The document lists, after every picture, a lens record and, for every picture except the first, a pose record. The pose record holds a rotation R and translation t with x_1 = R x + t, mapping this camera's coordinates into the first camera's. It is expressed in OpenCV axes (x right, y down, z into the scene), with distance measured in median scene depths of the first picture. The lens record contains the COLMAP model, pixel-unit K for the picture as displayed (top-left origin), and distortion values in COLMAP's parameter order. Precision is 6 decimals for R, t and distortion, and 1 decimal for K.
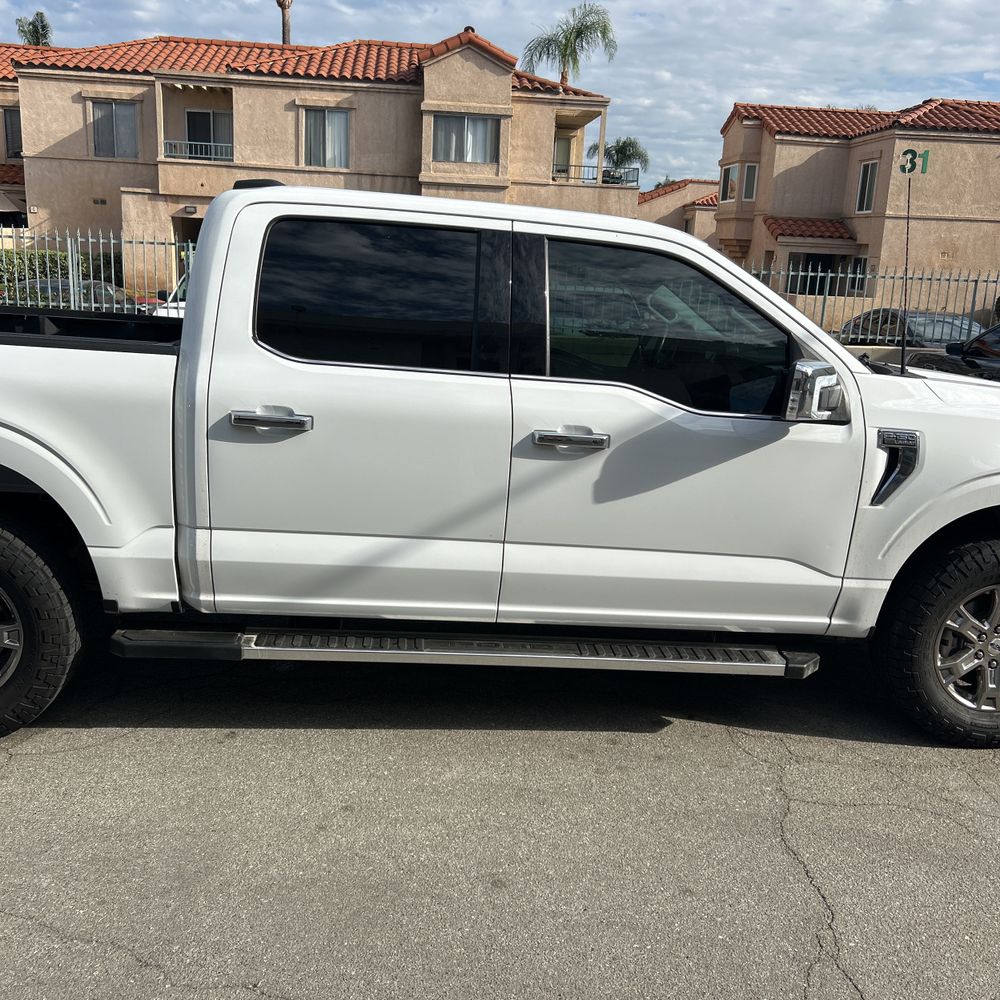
lens RADIAL K [[1003.4, 0, 500.0], [0, 1003.4, 500.0], [0, 0, 1]] dist [0.014648, -0.030424]
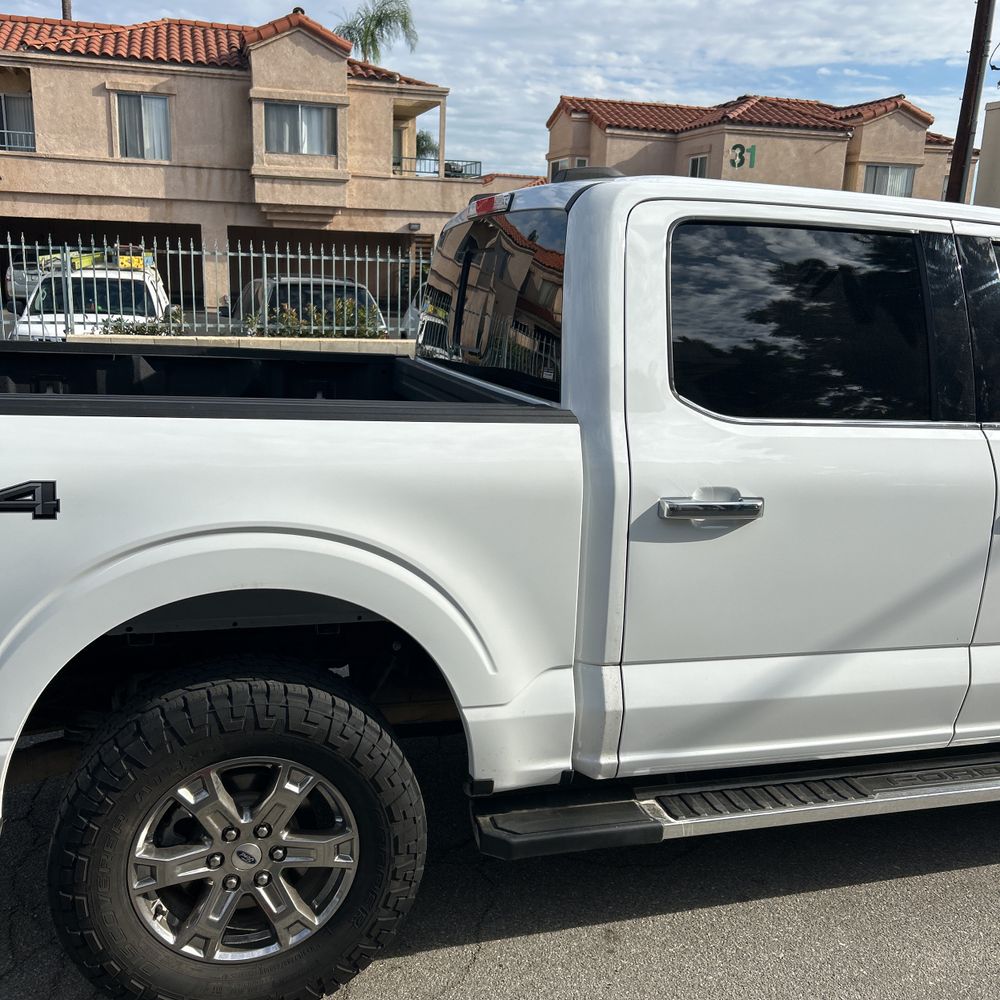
lens RADIAL K [[1019.3, 0, 486.8], [0, 1019.3, 505.2], [0, 0, 1]] dist [-0.007959, 0.015777]
pose [[0.979904, -0.059539, 0.190376, -0.064279], [0.058313, 0.998226, 0.012040, -0.012264], [-0.190755, -0.000697, 0.981637, 0.039643]]
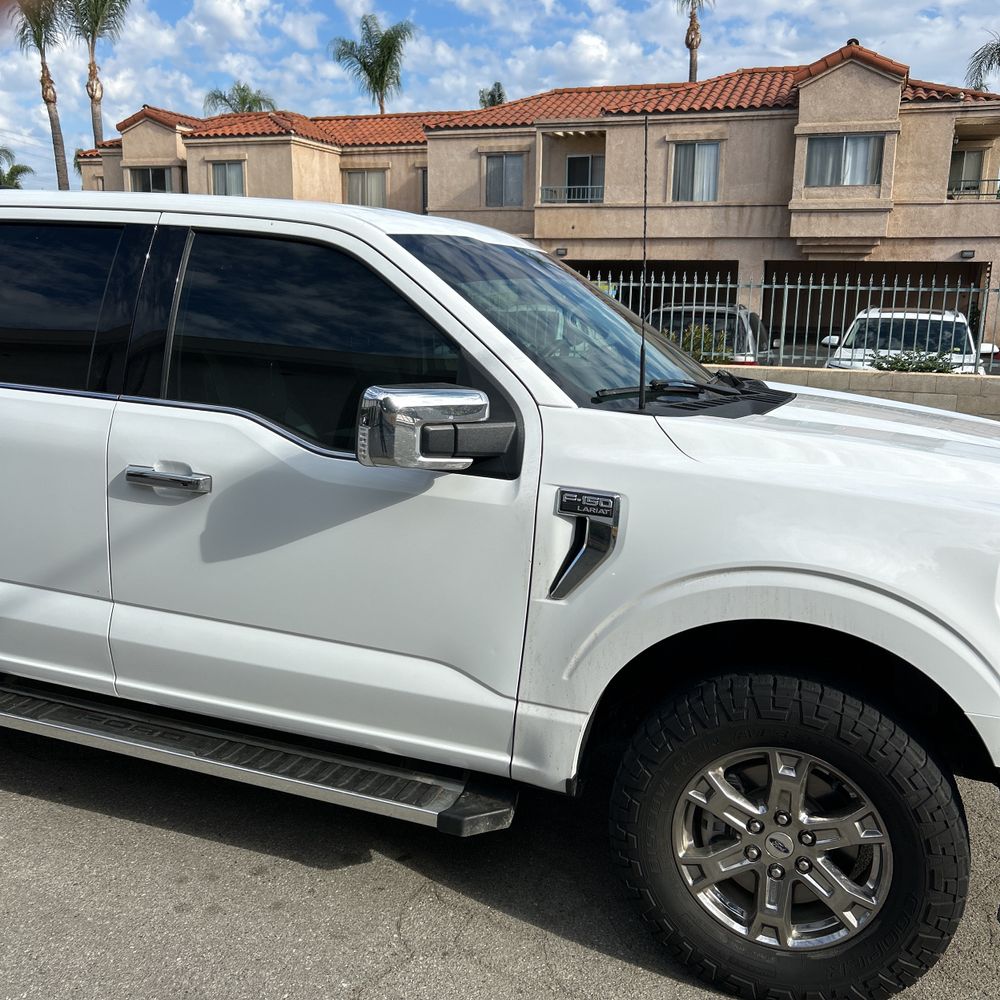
lens RADIAL K [[1011.2, 0, 503.0], [0, 1011.2, 486.1], [0, 0, 1]] dist [0.022571, -0.016520]
pose [[0.907839, 0.050451, -0.416273, 0.083075], [-0.072503, 0.996670, -0.037325, -0.005753], [0.413004, 0.064066, 0.908473, 0.047739]]
